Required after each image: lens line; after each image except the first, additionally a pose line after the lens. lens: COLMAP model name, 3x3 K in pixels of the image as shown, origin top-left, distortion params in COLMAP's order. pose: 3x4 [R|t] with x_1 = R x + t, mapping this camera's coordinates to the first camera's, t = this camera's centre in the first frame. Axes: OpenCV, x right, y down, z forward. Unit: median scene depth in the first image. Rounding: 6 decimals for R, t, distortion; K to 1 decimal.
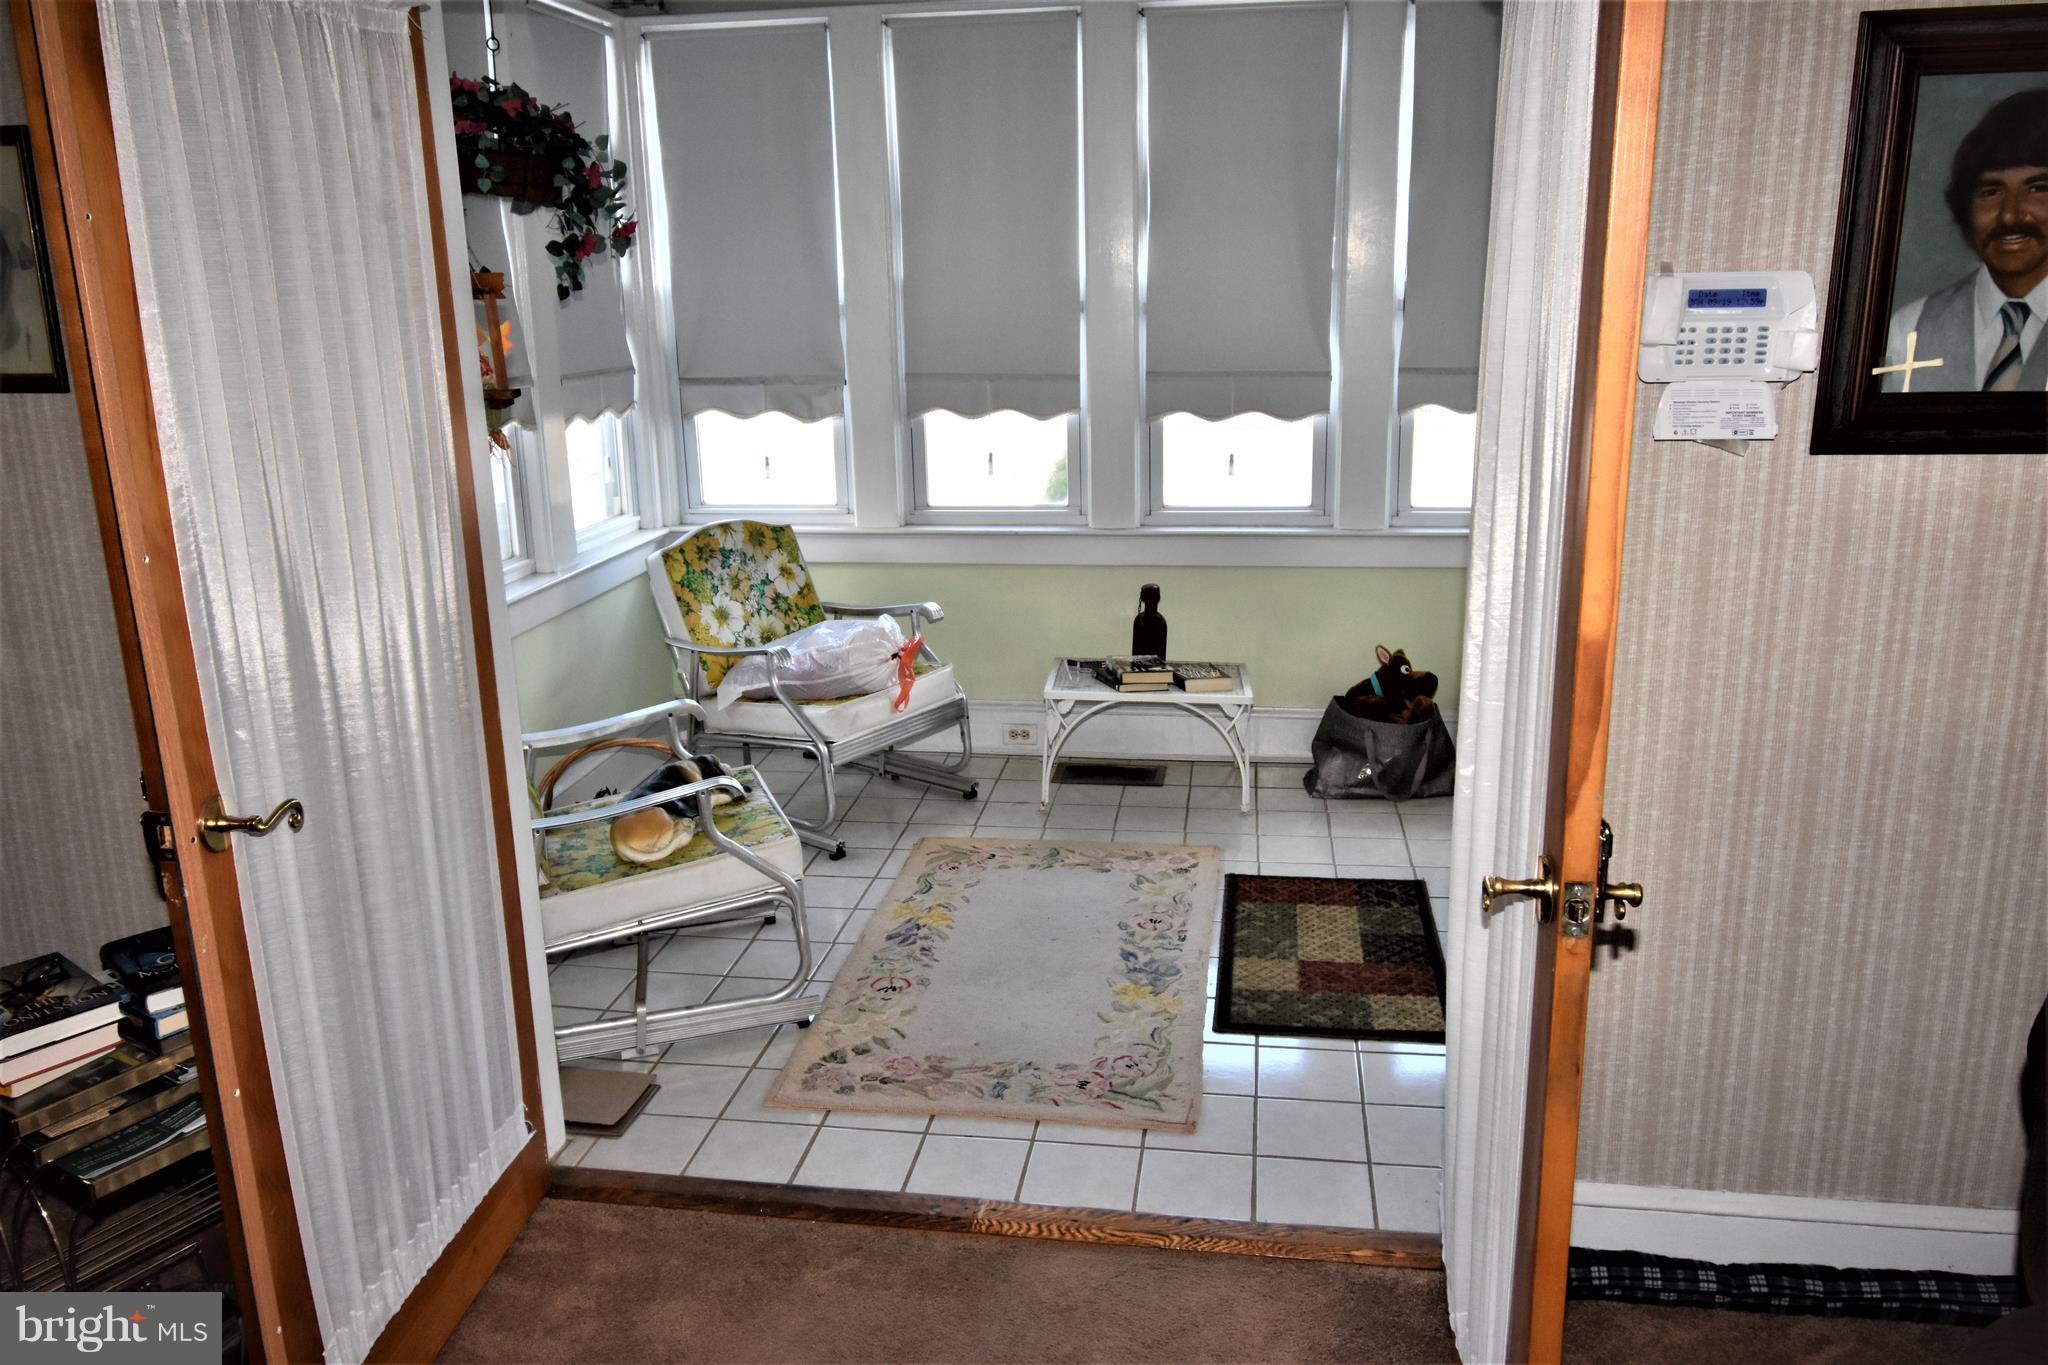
lens RADIAL K [[1601.9, 0, 1018.7], [0, 1601.9, 687.2], [0, 0, 1]] dist [0.000887, -0.010999]
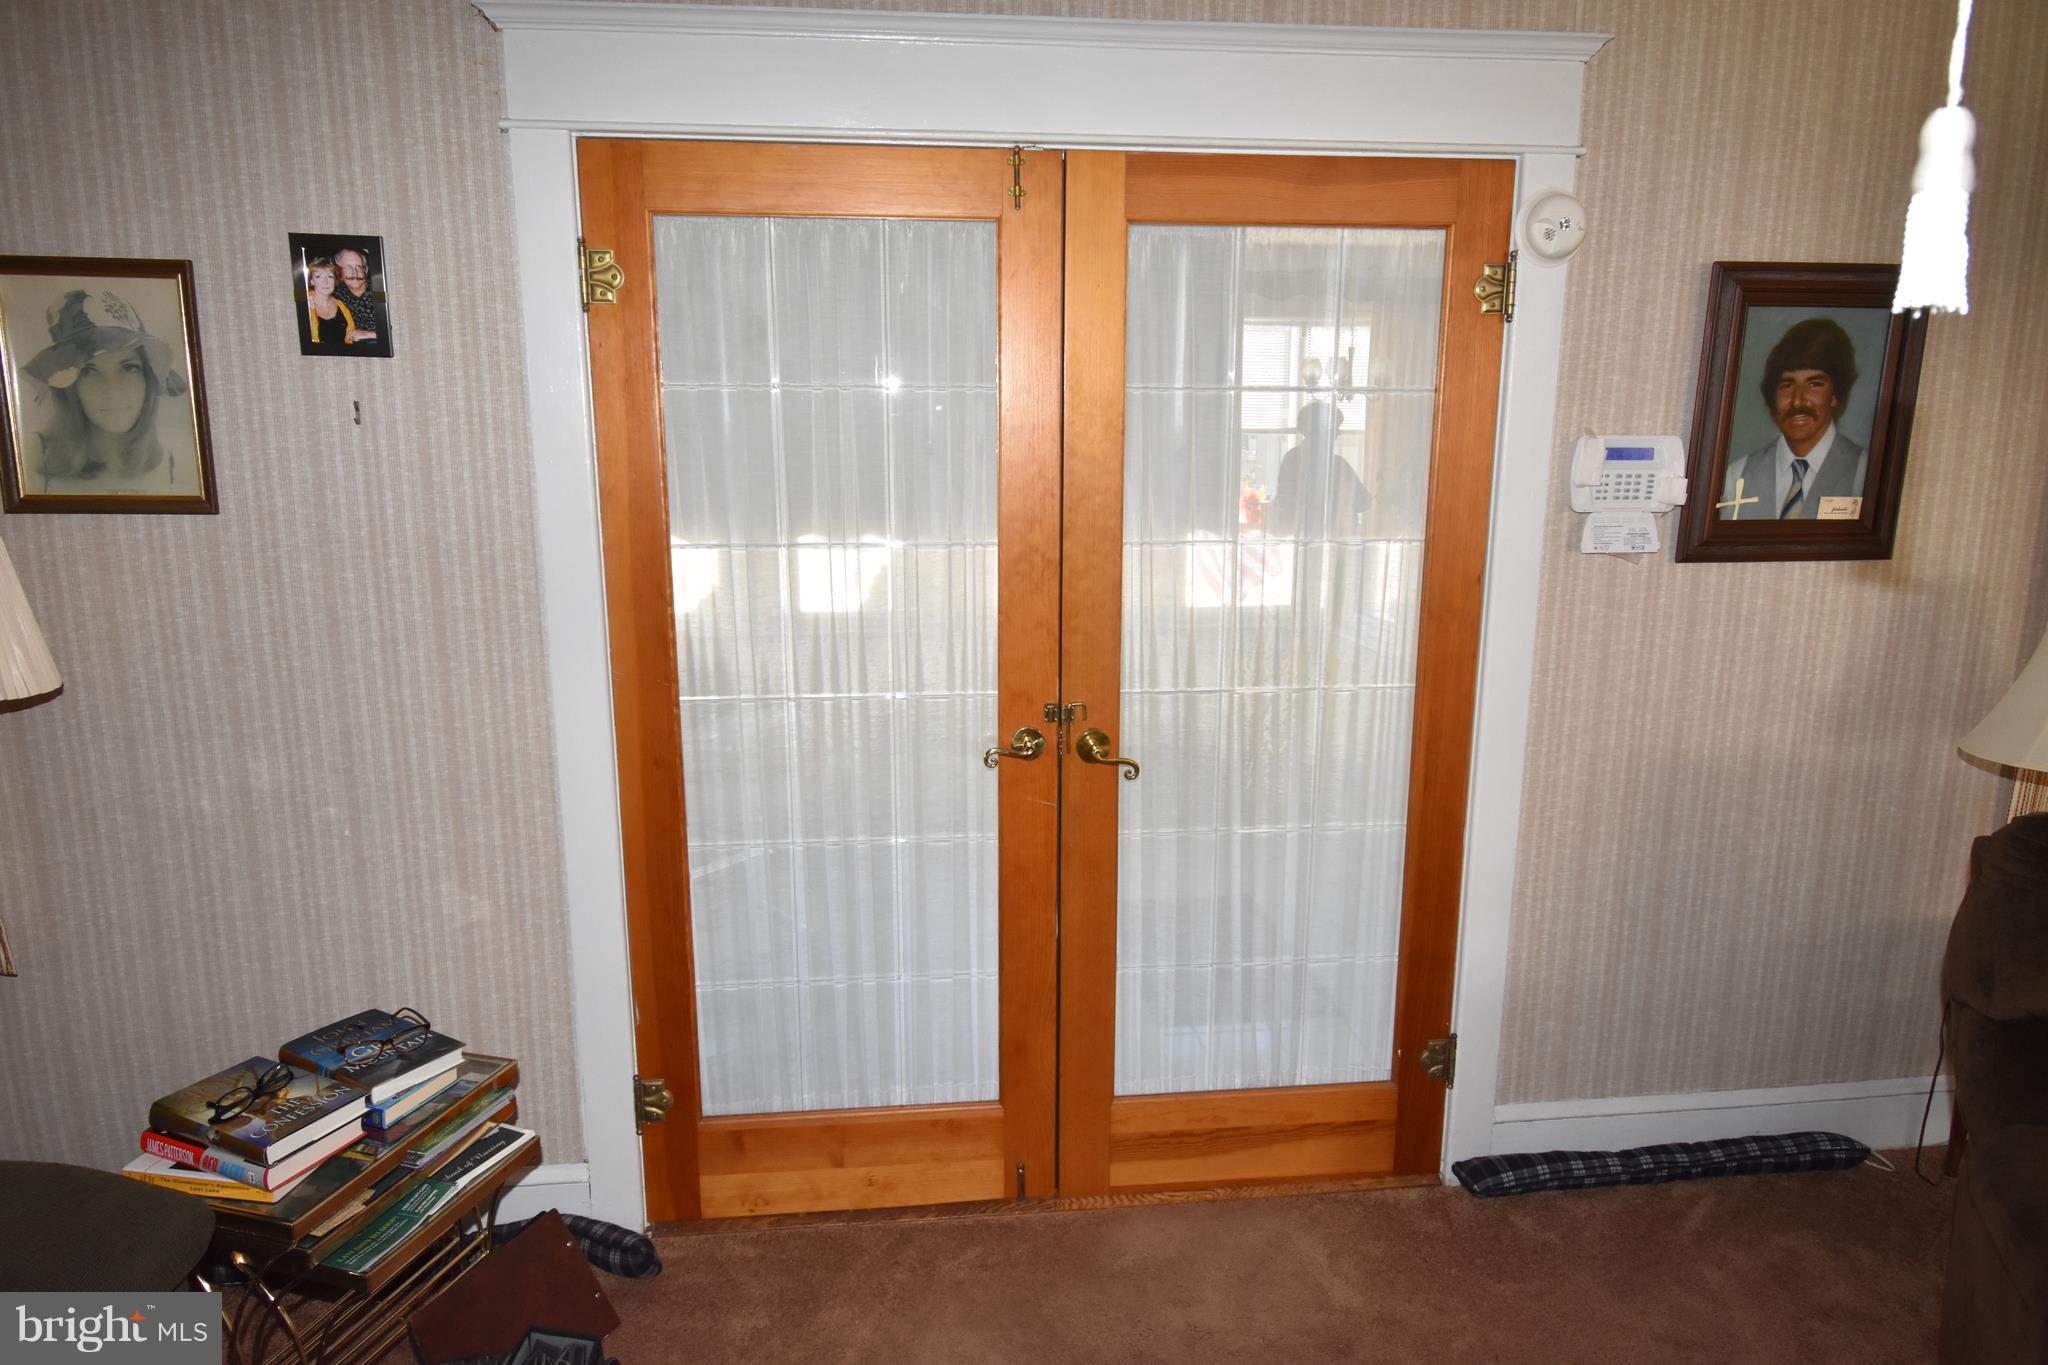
lens RADIAL K [[1295.4, 0, 1023.4], [0, 1295.4, 682.7], [0, 0, 1]] dist [0.005051, -0.006853]
pose [[0.958991, -0.031110, 0.281723, -0.380058], [0.048299, 0.997357, -0.054278, -0.004000], [-0.279290, 0.065659, 0.957959, 0.059206]]
